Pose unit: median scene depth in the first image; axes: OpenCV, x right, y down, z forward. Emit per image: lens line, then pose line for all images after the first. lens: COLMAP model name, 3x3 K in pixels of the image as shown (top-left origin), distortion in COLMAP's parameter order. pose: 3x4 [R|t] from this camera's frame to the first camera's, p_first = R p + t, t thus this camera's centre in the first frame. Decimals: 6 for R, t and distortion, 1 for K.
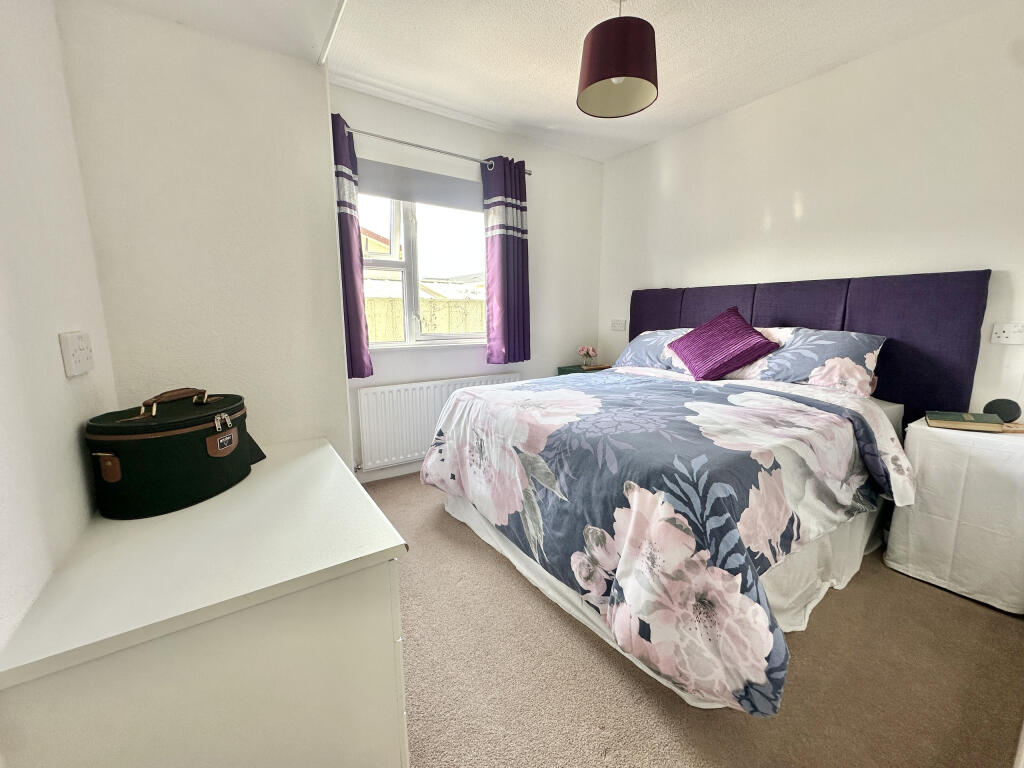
lens RADIAL K [[413.7, 0, 512.1], [0, 413.7, 383.7], [0, 0, 1]] dist [-0.001631, -0.000081]
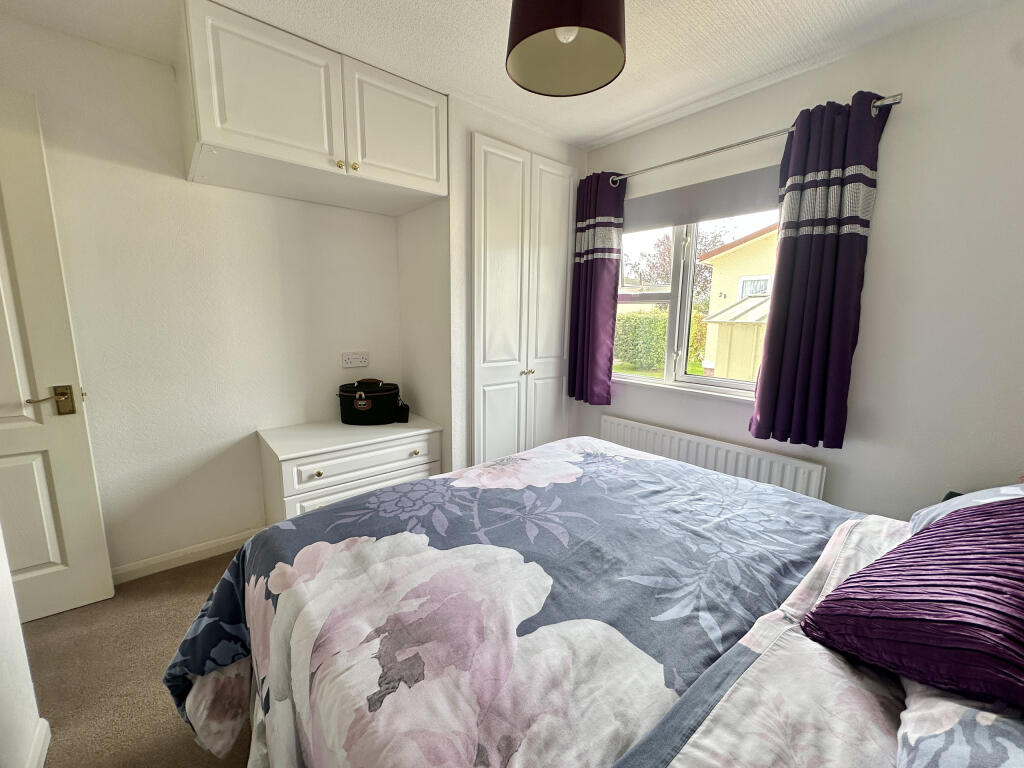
lens RADIAL K [[413.7, 0, 505.8], [0, 413.7, 385.2], [0, 0, 1]] dist [-0.001631, -0.000081]
pose [[0.100077, 0.157224, -0.982479, 0.611552], [-0.188377, 0.972572, 0.136450, -0.159094], [0.976984, 0.171421, 0.126949, 0.576490]]
